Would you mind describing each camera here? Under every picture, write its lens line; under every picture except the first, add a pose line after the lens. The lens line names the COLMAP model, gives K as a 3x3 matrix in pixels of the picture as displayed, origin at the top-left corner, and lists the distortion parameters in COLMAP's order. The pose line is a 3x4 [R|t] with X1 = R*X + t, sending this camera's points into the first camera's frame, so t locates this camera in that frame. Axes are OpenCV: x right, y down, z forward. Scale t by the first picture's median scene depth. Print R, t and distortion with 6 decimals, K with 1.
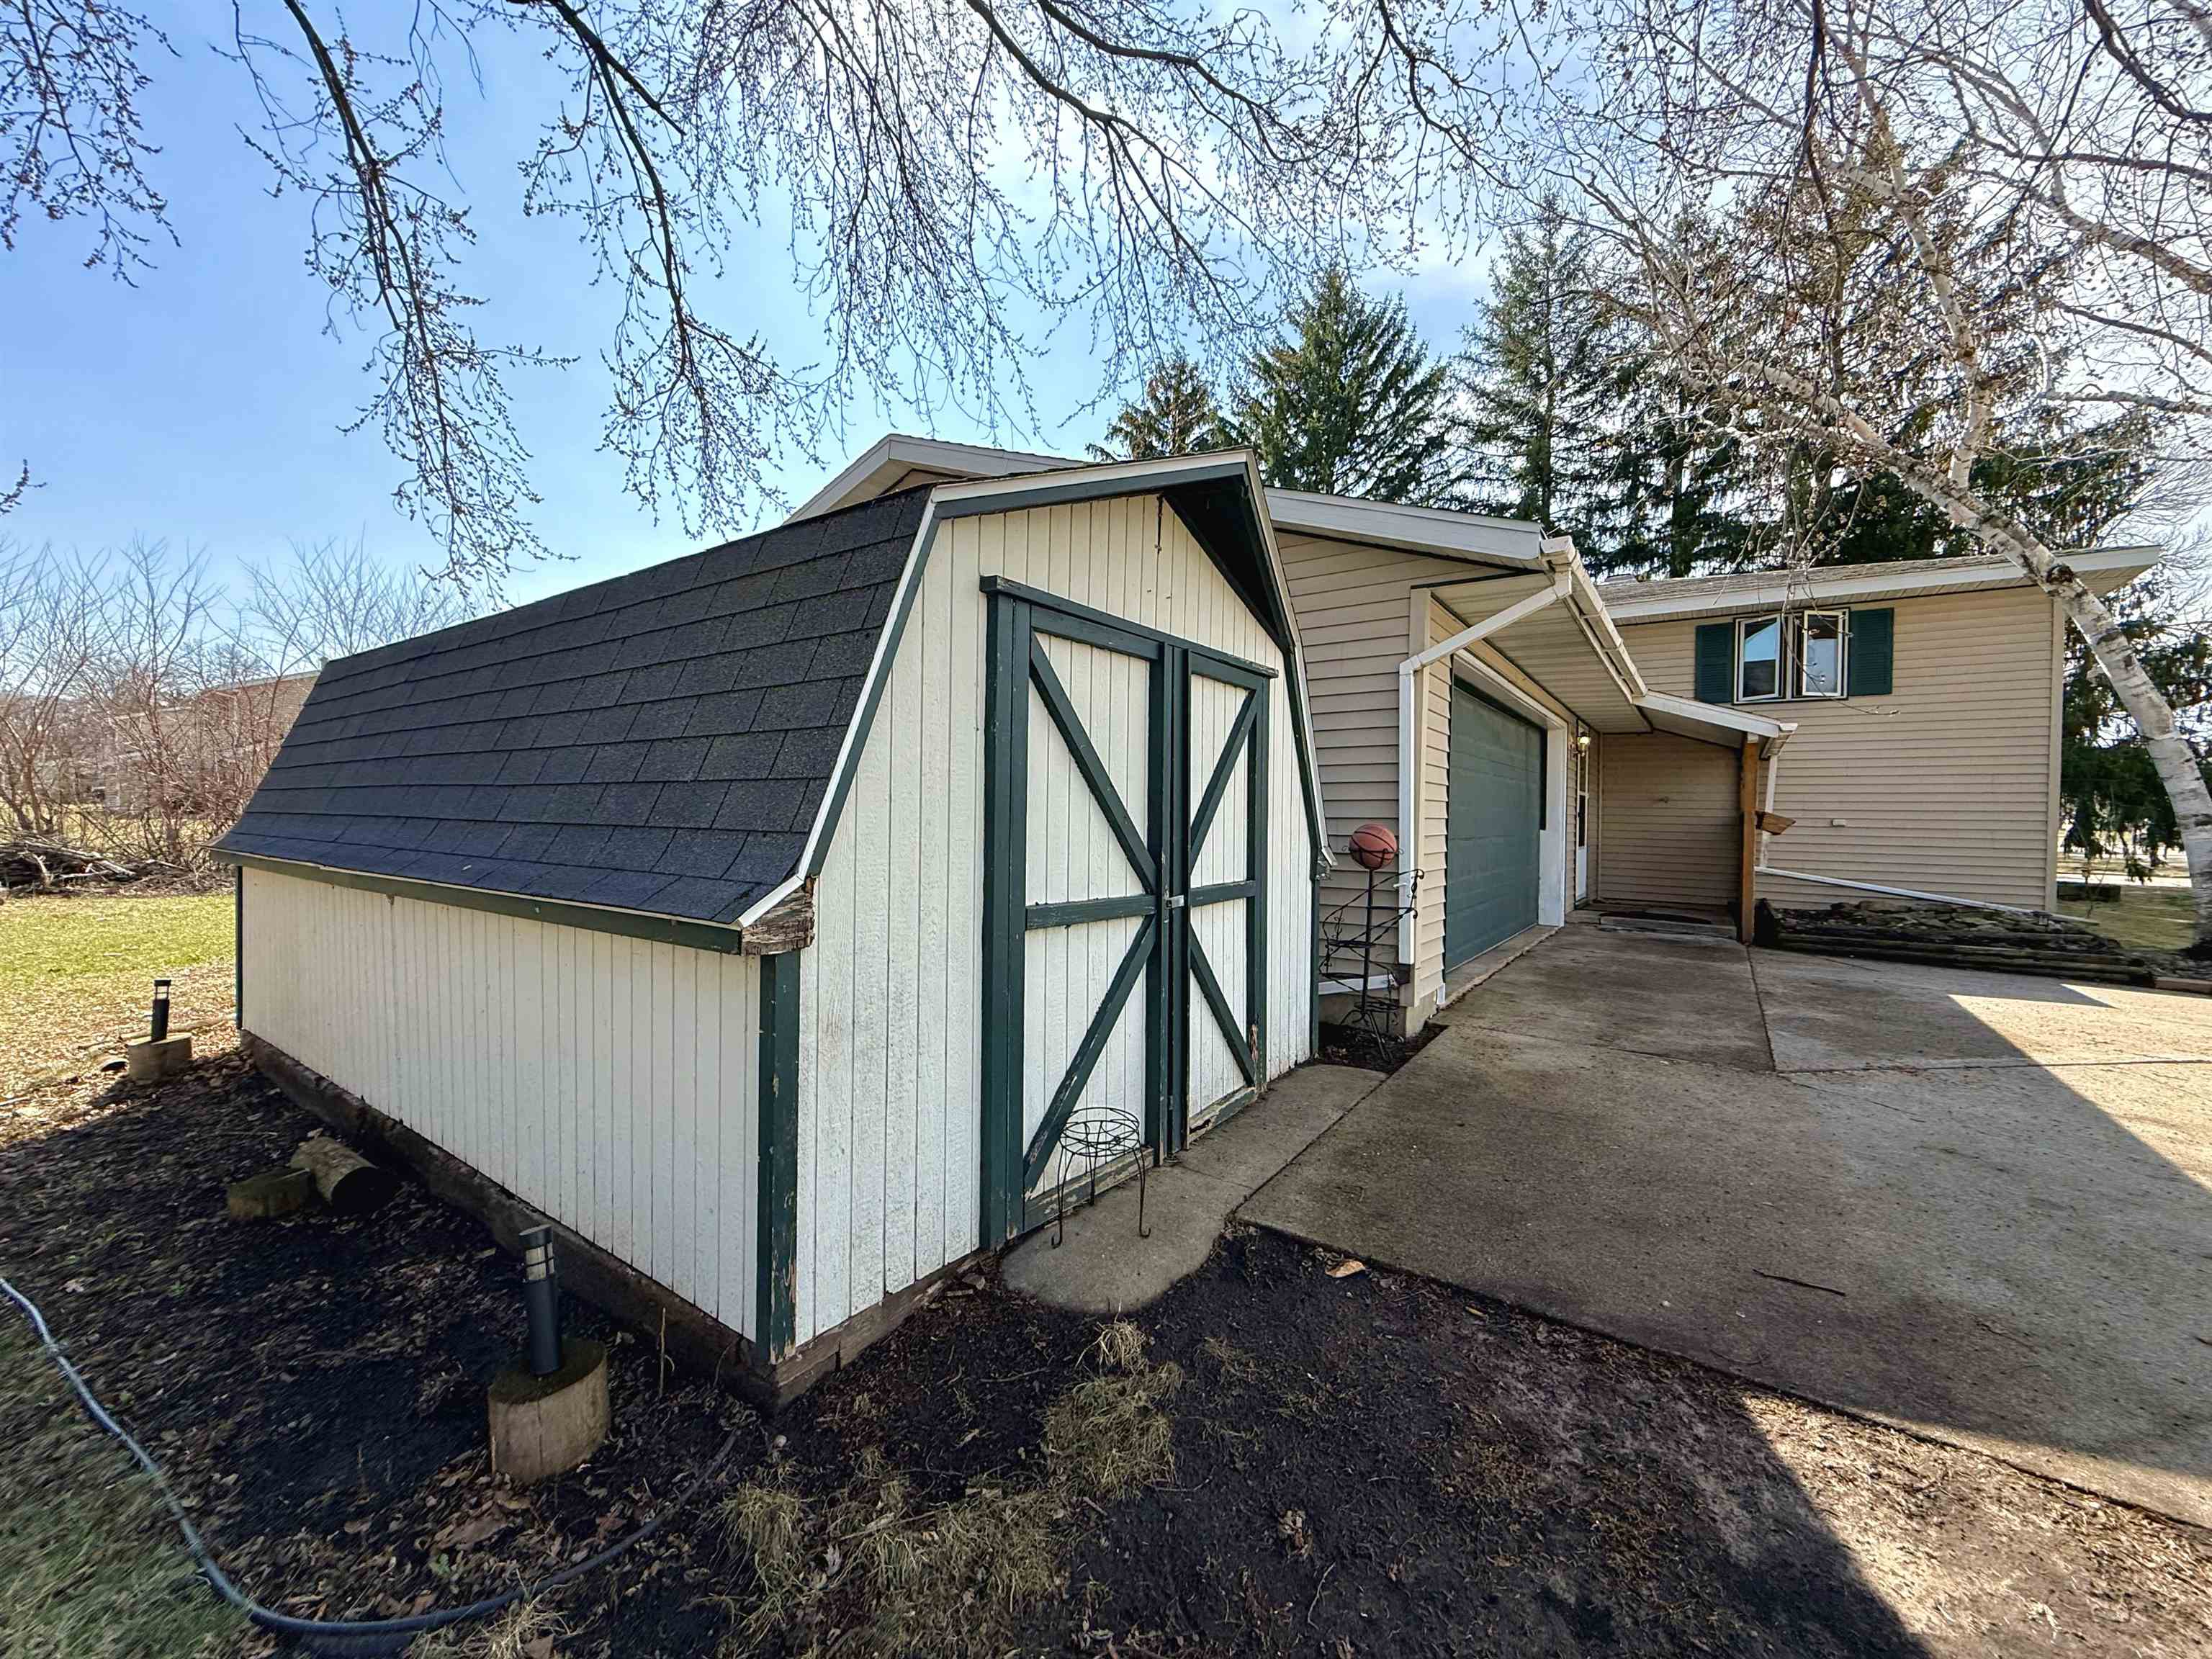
lens RADIAL K [[876.5, 0, 1098.8], [0, 876.5, 829.0], [0, 0, 1]] dist [-0.001294, -0.000586]
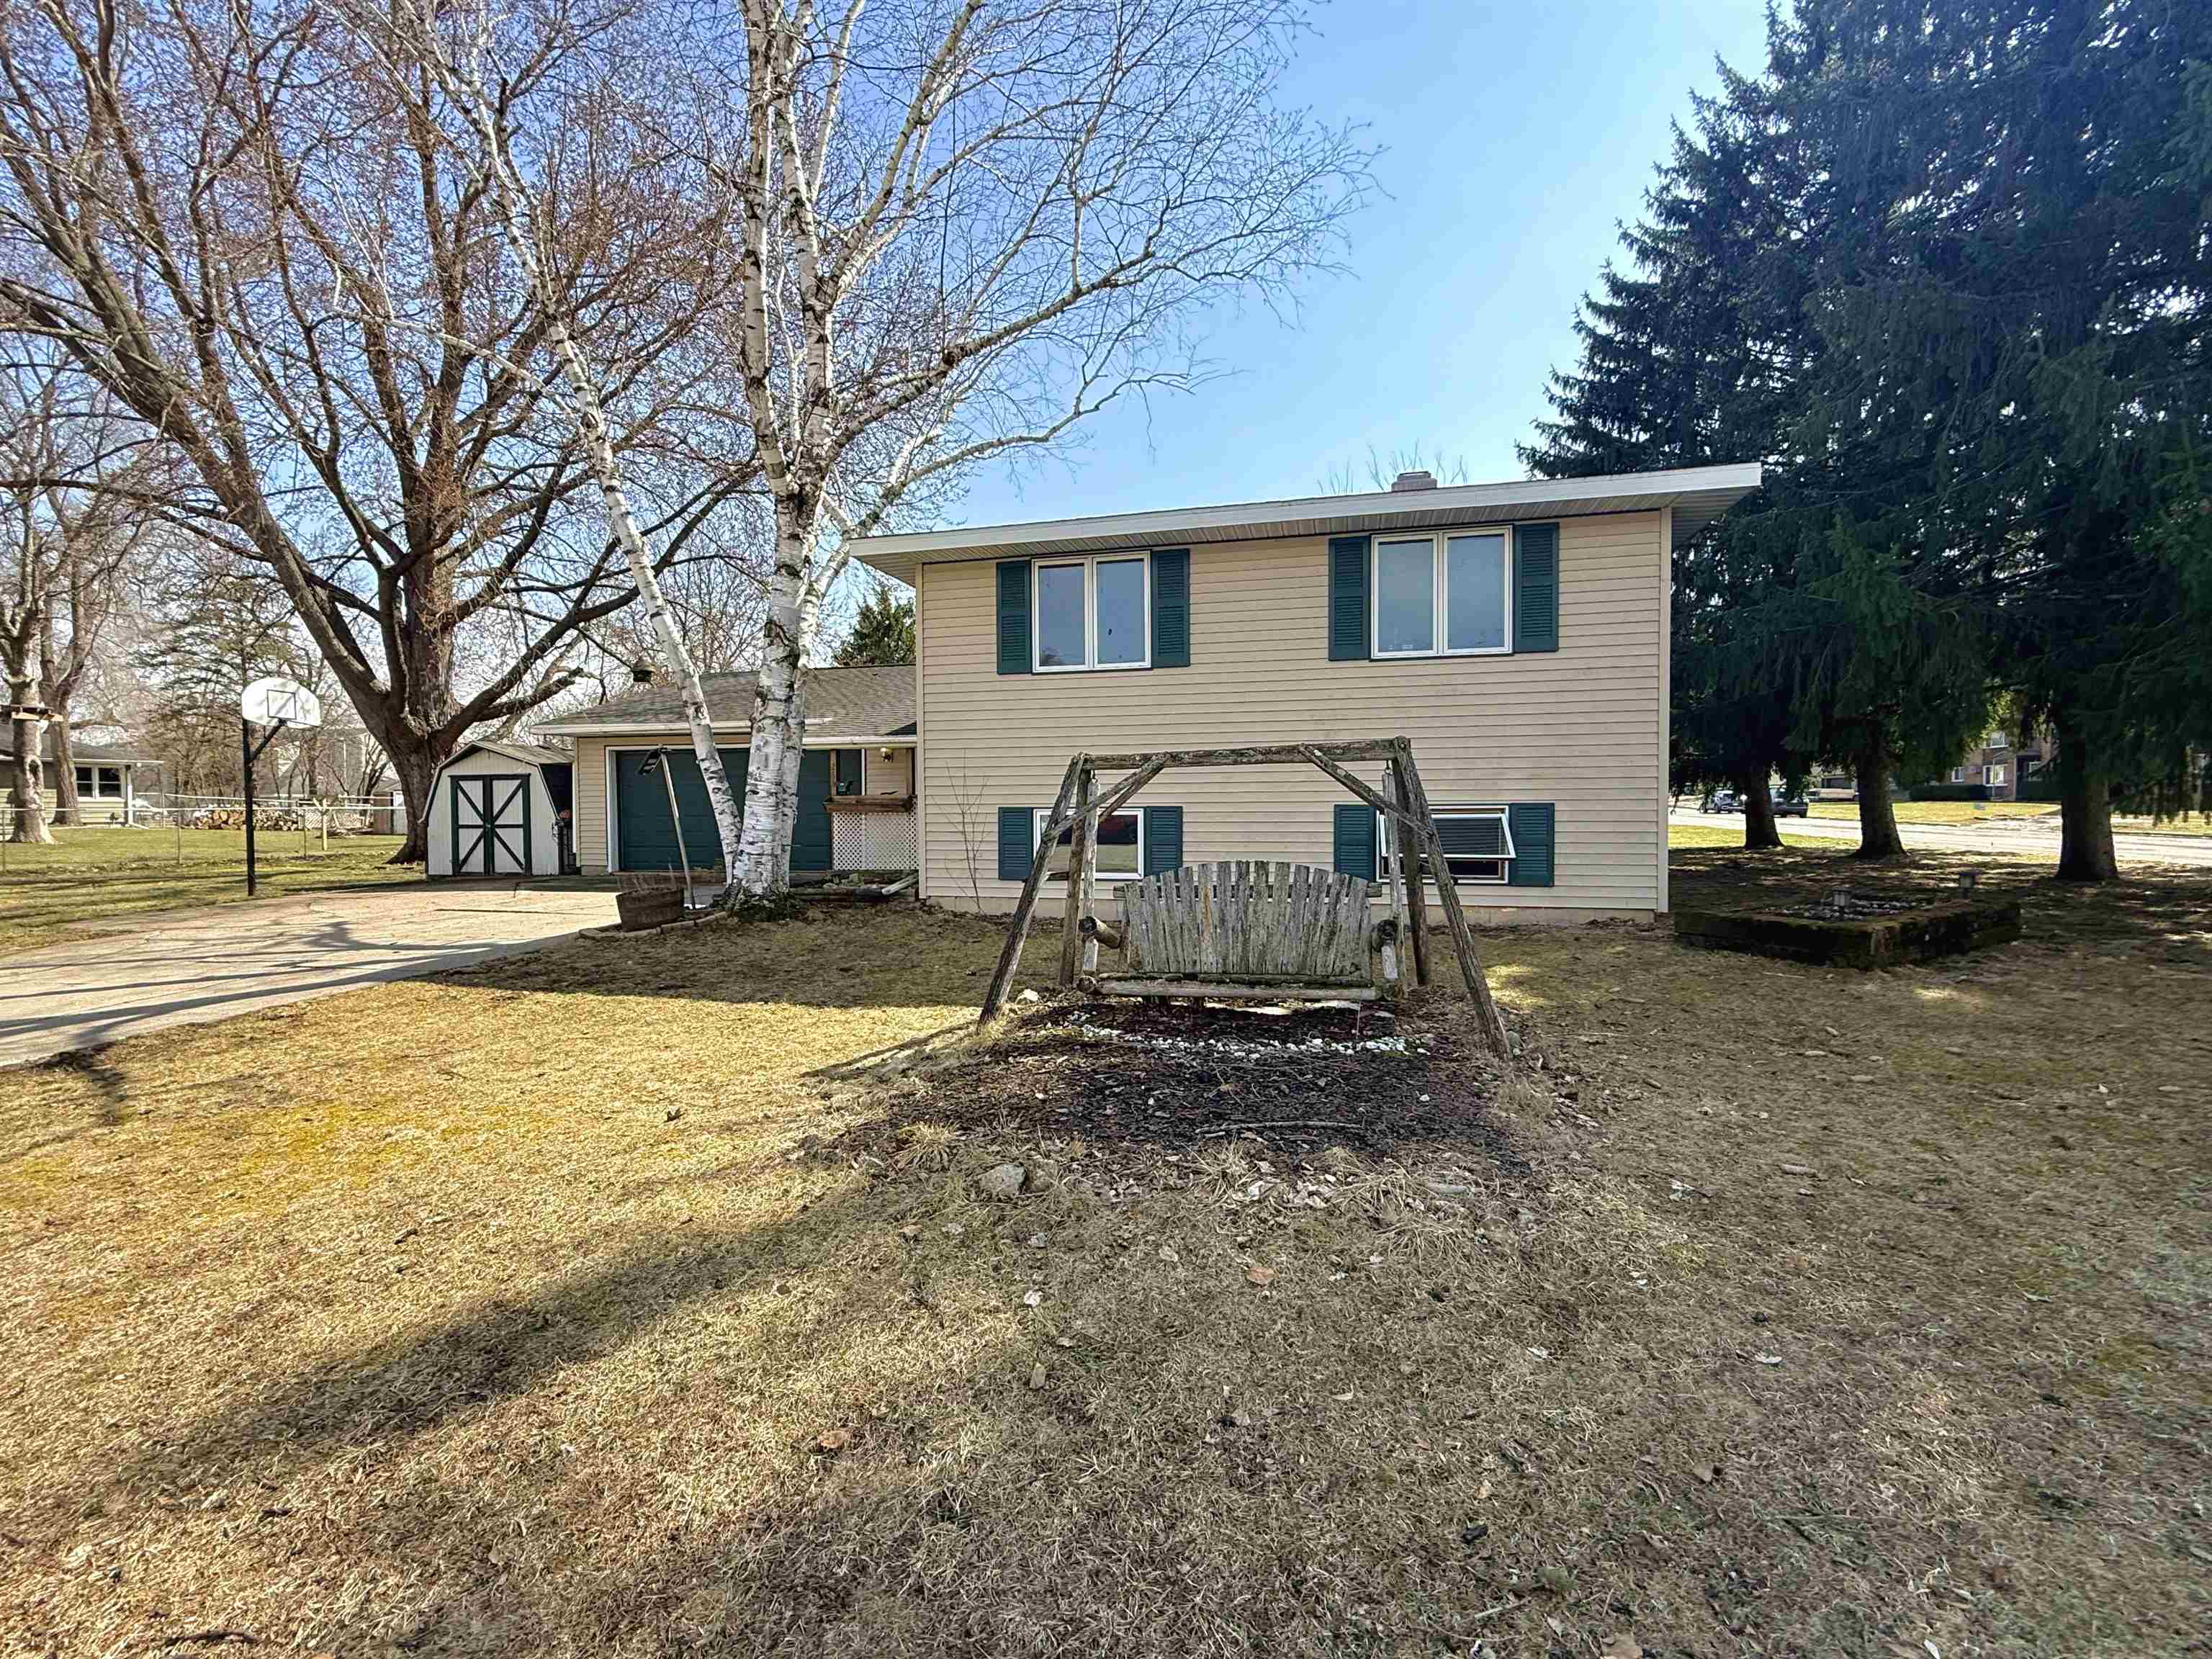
lens RADIAL K [[939.1, 0, 1121.0], [0, 939.1, 829.6], [0, 0, 1]] dist [-0.000252, -0.001065]
pose [[0.371224, 0.003840, -0.928535, 6.862284], [0.000717, 0.999990, 0.004422, 0.084249], [0.928543, -0.002308, 0.371218, 2.505652]]
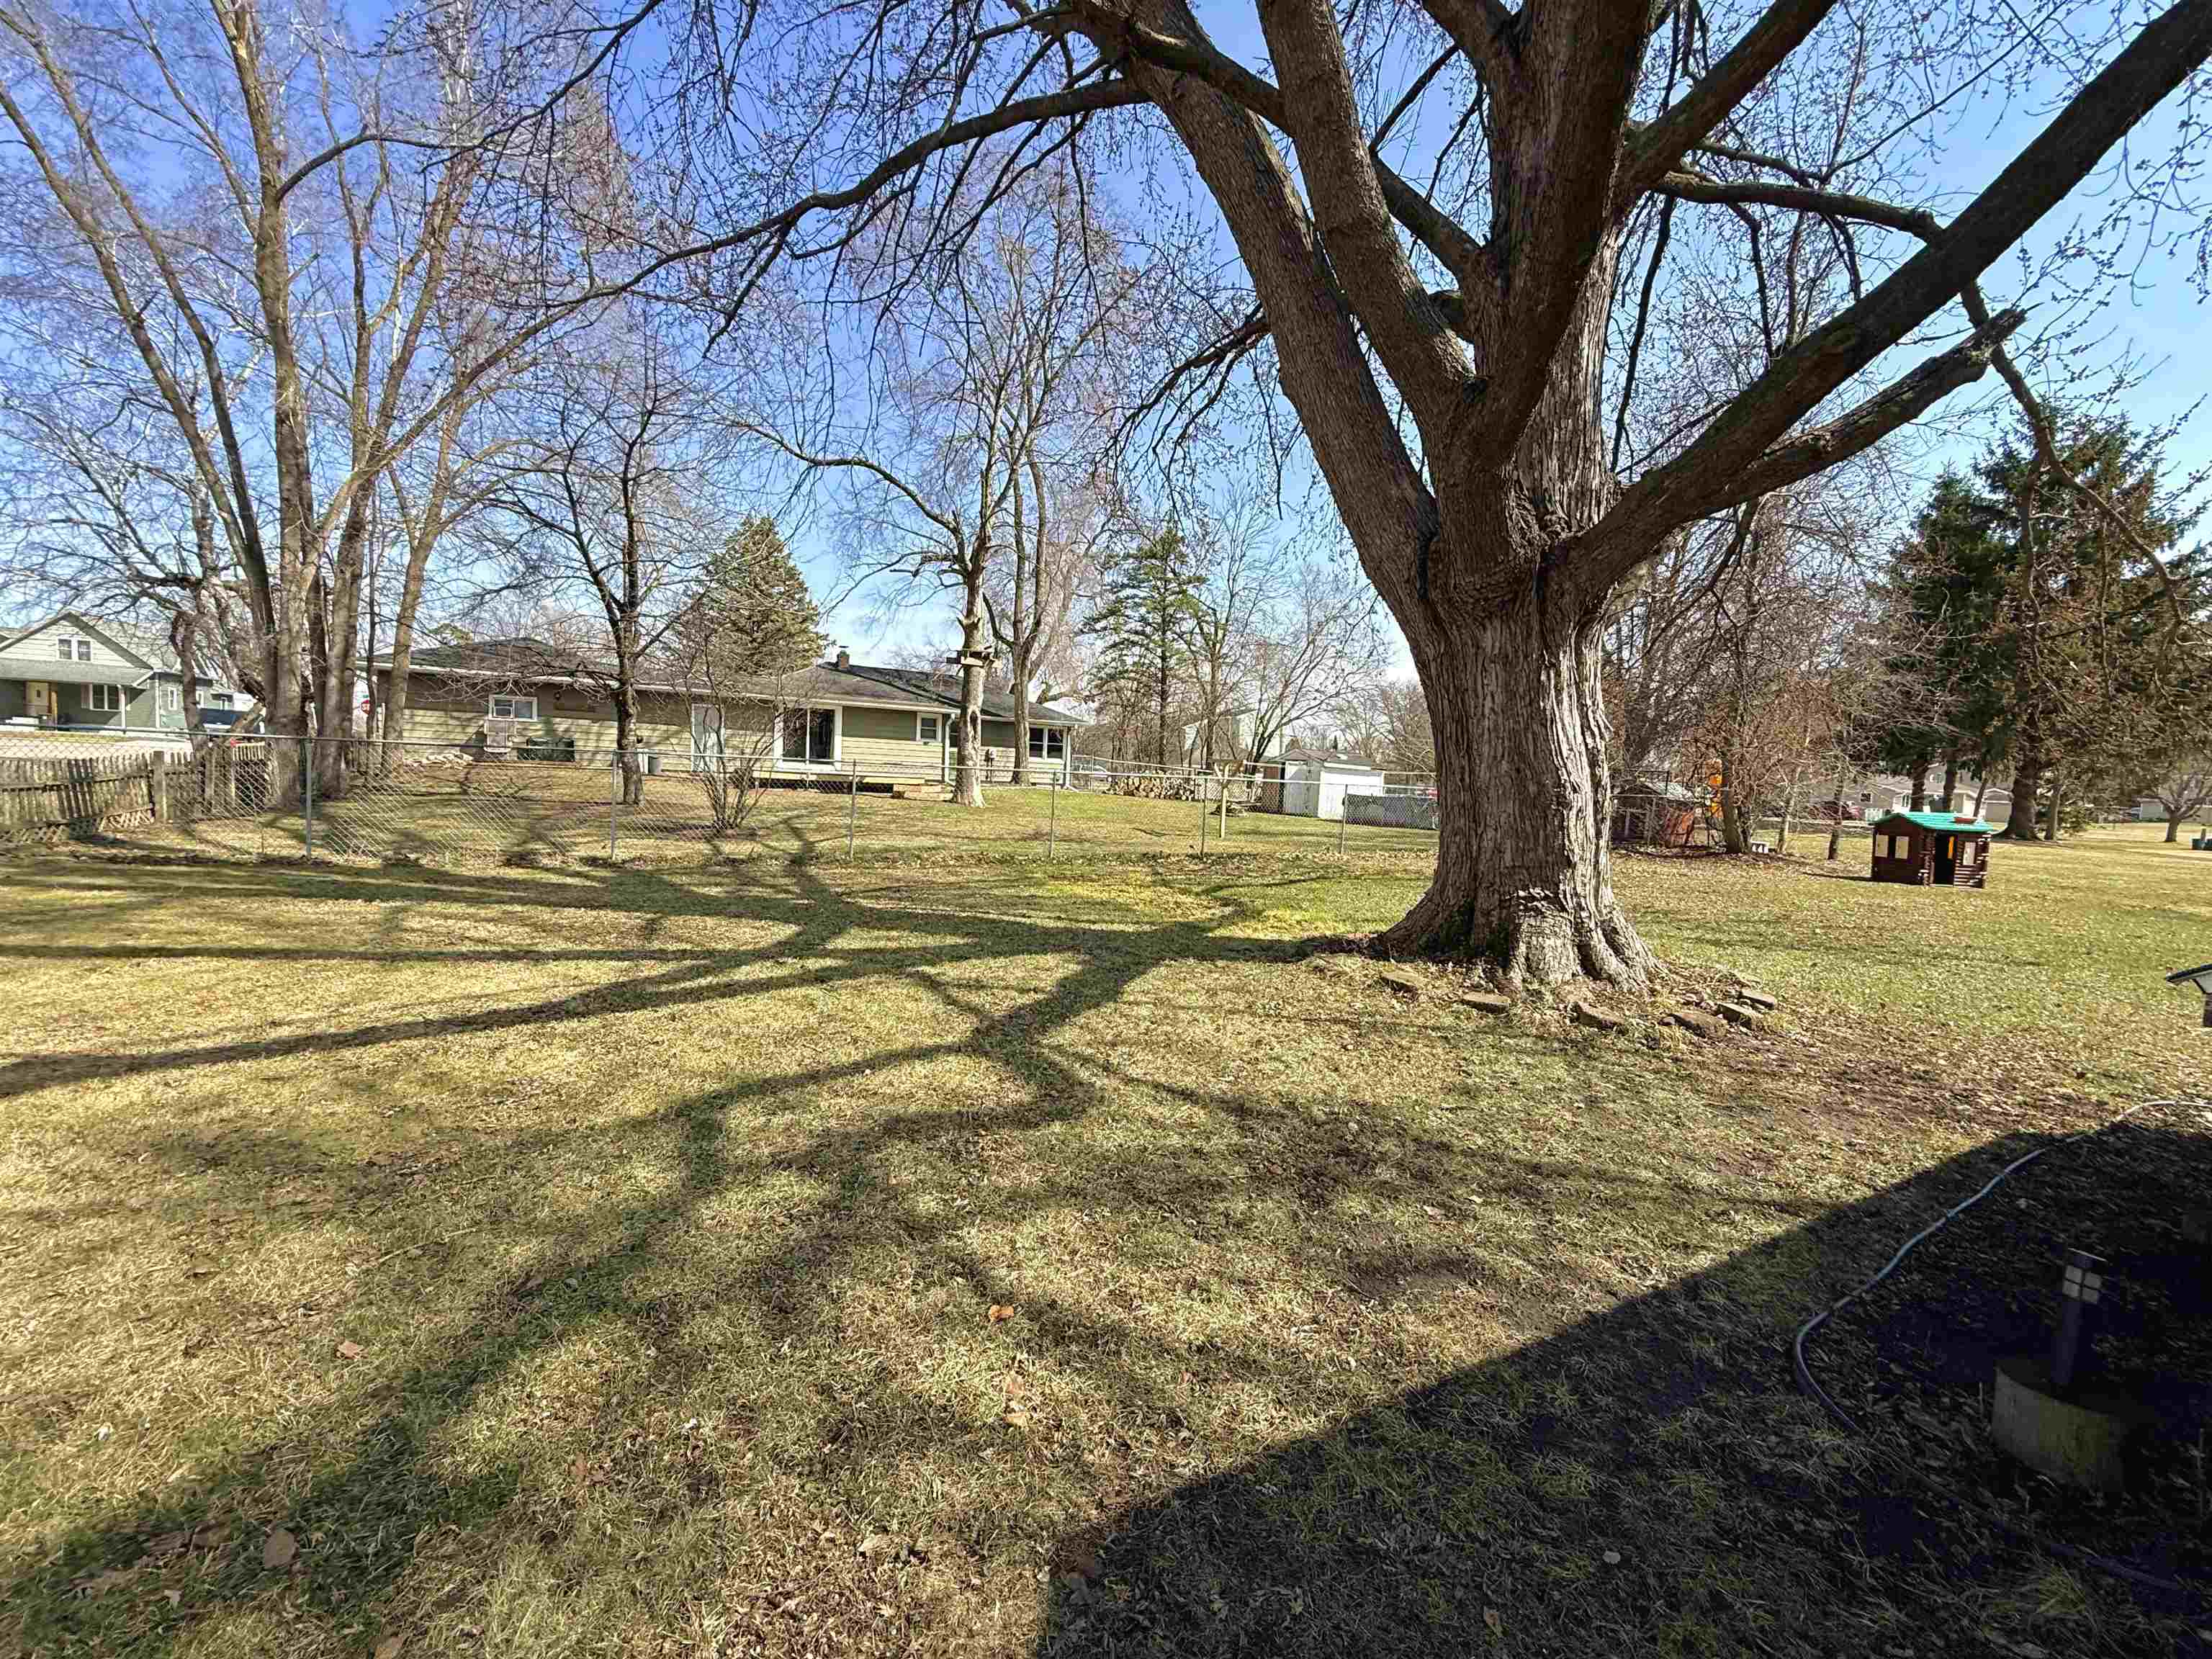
lens RADIAL K [[876.5, 0, 1101.6], [0, 876.5, 828.8], [0, 0, 1]] dist [-0.001294, -0.000586]
pose [[-0.428815, 0.019291, -0.903186, 0.496093], [-0.063974, 0.996614, 0.051660, -0.012794], [0.901124, 0.079933, -0.426129, 0.228428]]
